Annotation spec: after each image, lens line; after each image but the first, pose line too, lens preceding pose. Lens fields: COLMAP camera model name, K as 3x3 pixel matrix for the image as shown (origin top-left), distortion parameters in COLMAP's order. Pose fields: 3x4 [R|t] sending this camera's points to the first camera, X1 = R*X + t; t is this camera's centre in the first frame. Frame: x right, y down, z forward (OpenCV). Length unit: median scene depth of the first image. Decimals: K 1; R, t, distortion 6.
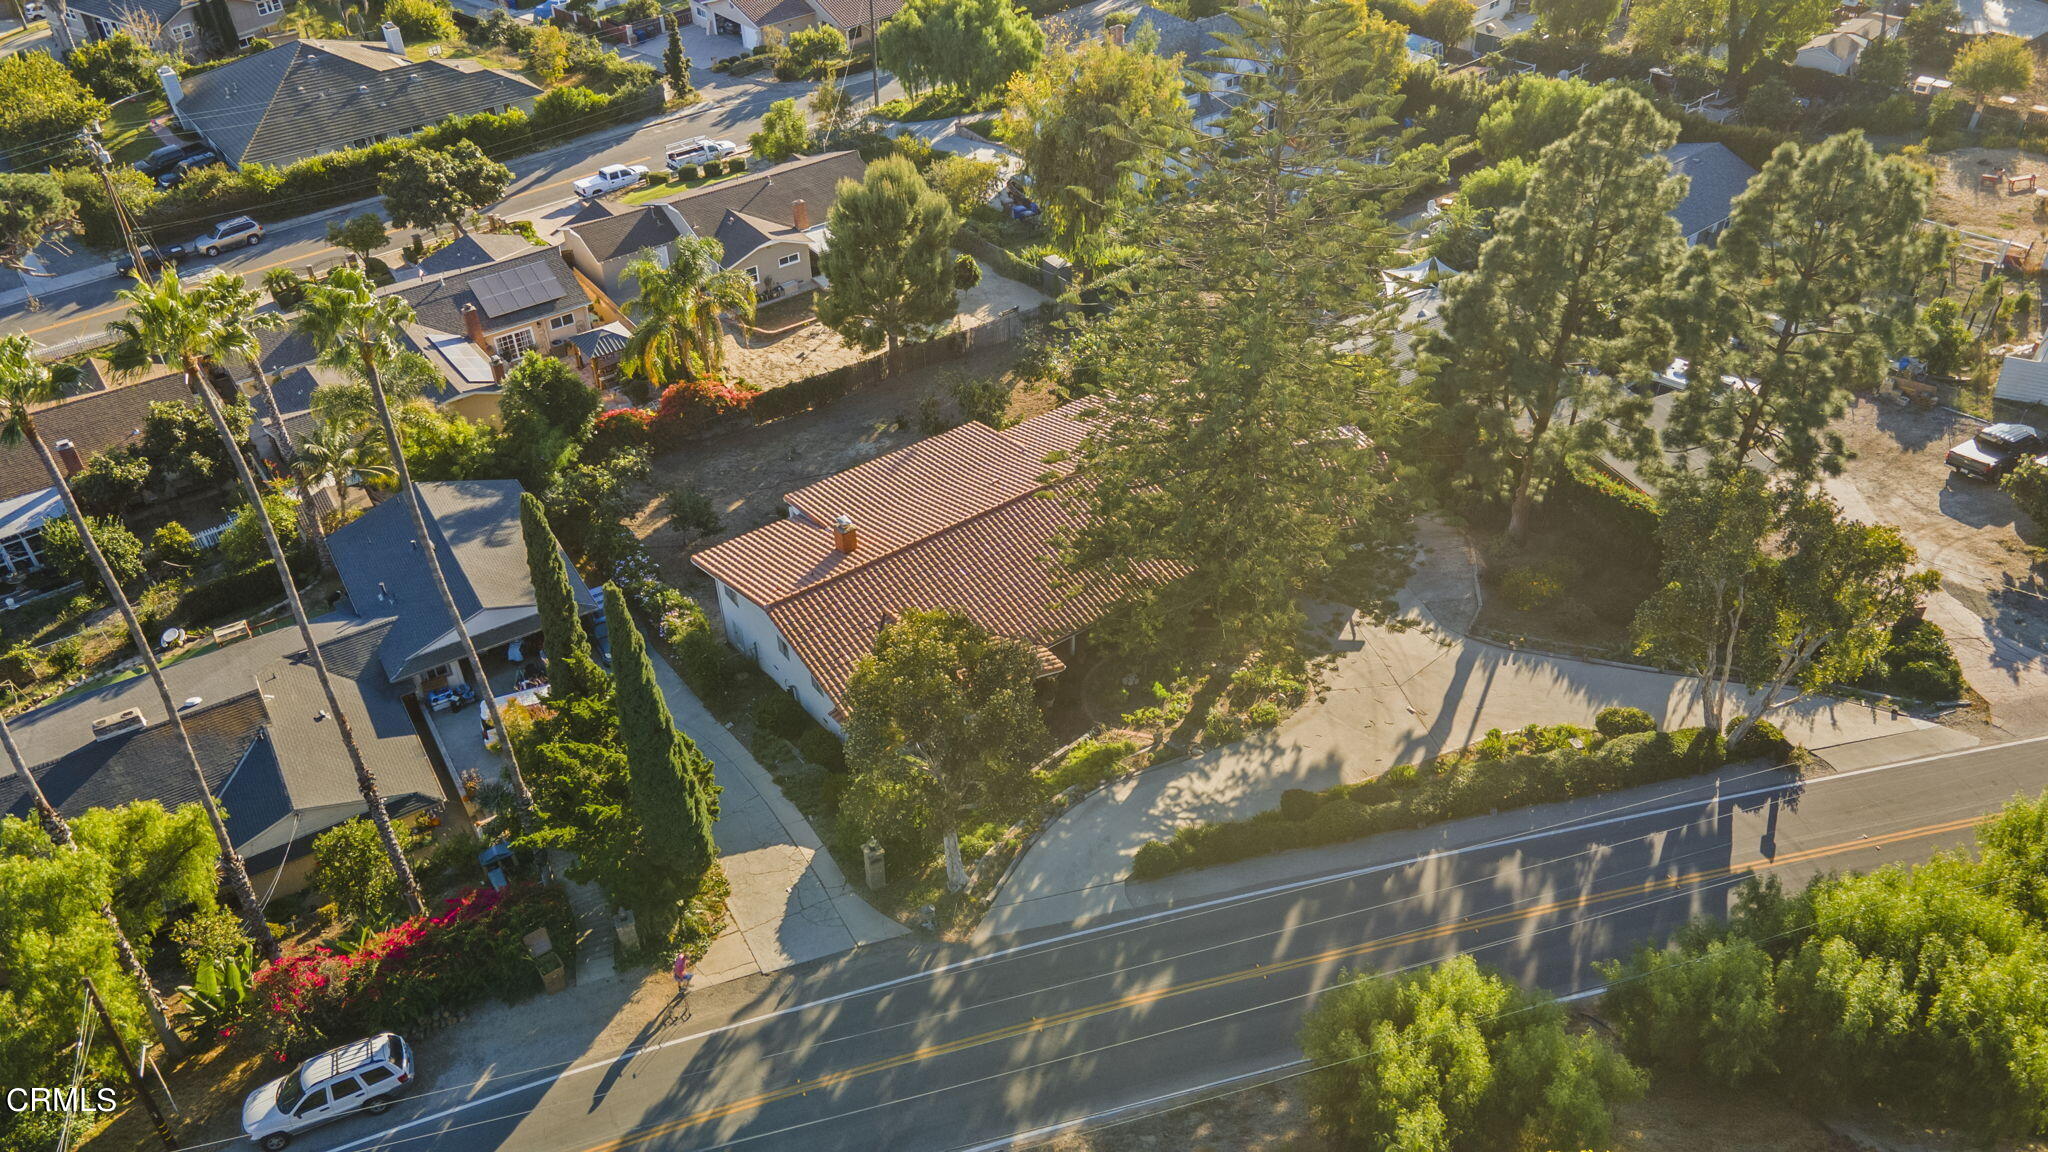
lens RADIAL K [[1491.9, 0, 1030.2], [0, 1491.9, 568.7], [0, 0, 1]] dist [0.029477, 0.018571]
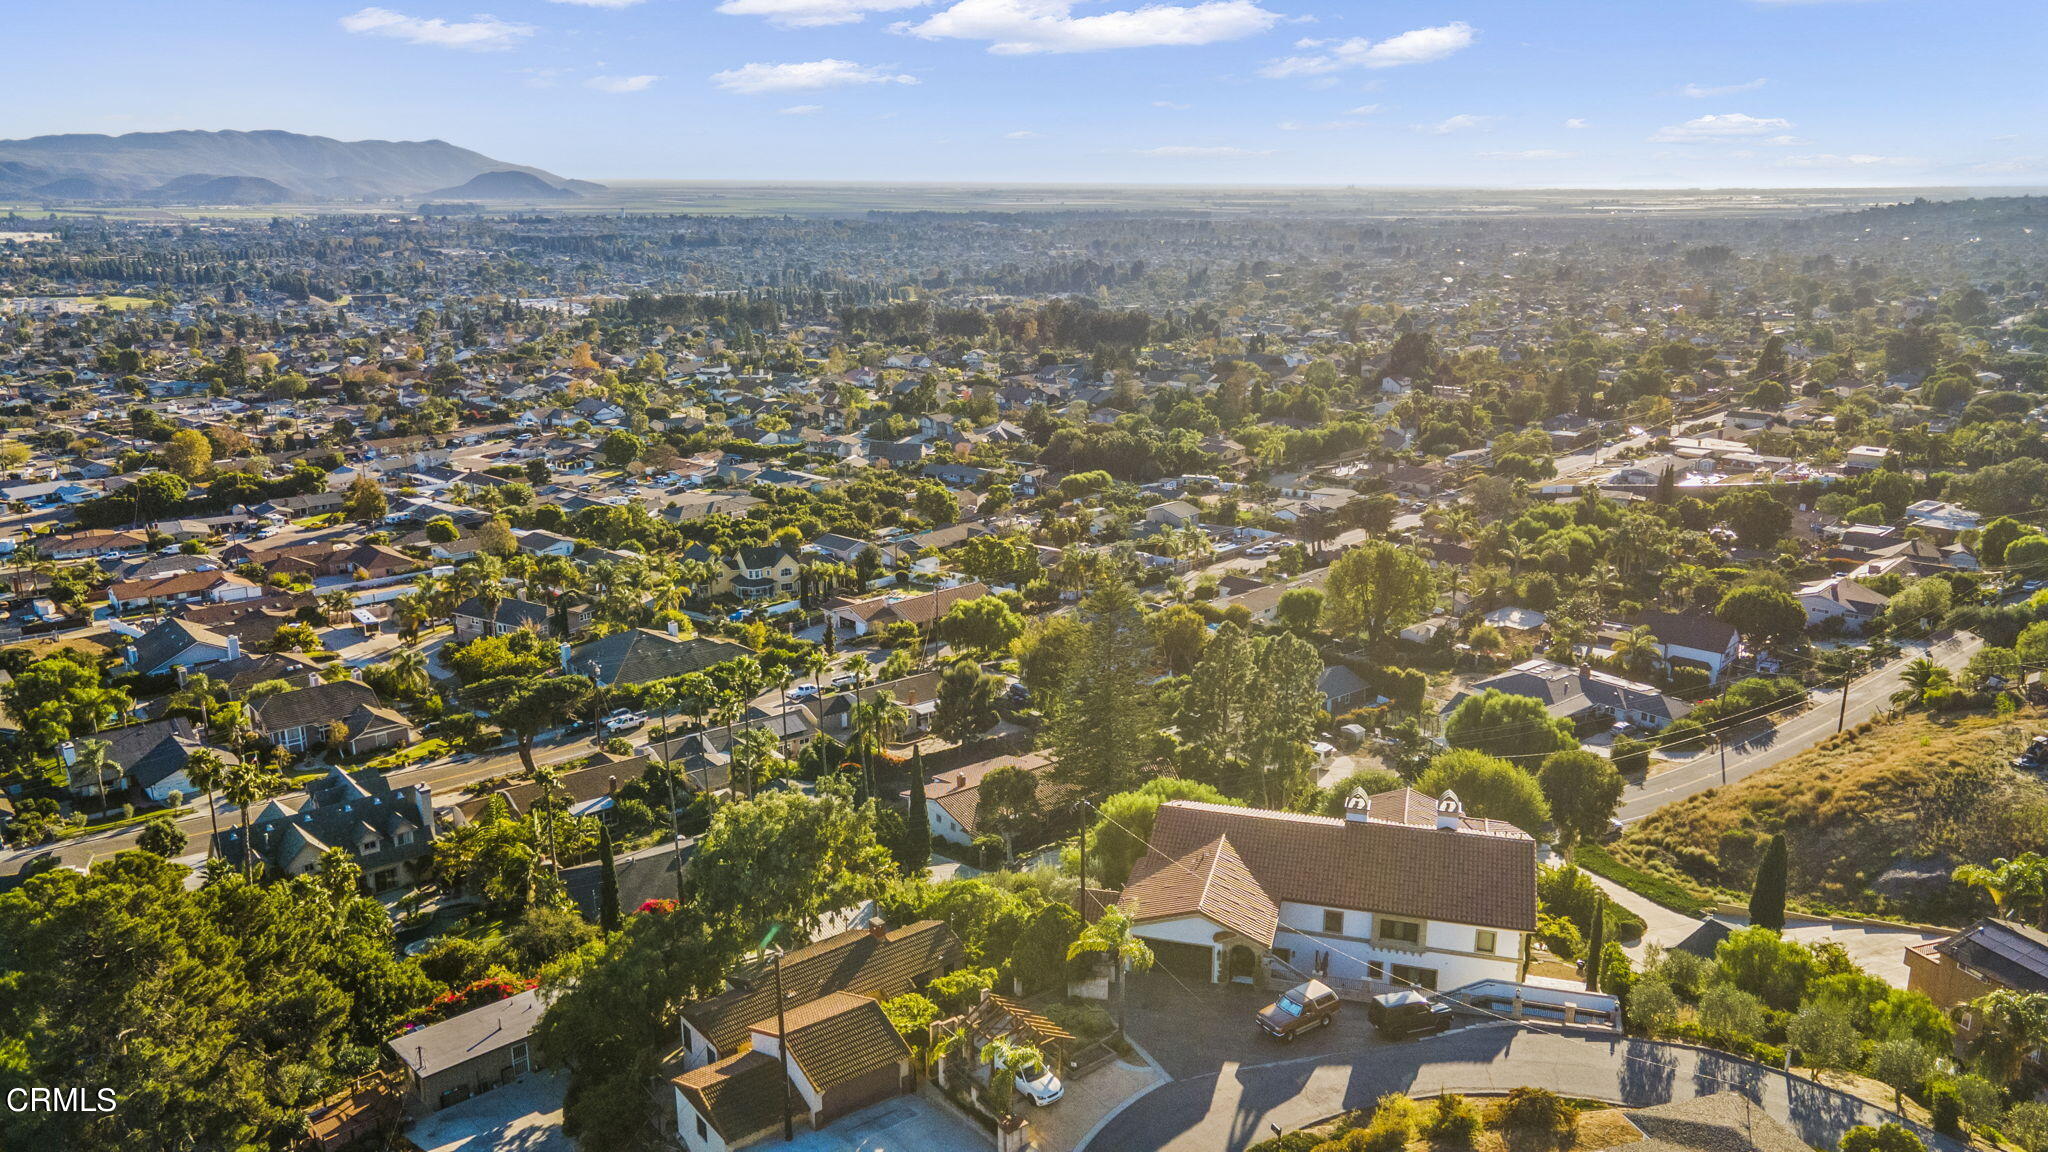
lens RADIAL K [[1491.9, 0, 1022.4], [0, 1491.9, 576.5], [0, 0, 1]] dist [0.029477, 0.018571]
pose [[0.999800, 0.001379, 0.019962, -0.036983], [0.006566, 0.919777, -0.392387, 0.368845], [-0.018901, 0.392440, 0.919583, -0.850865]]
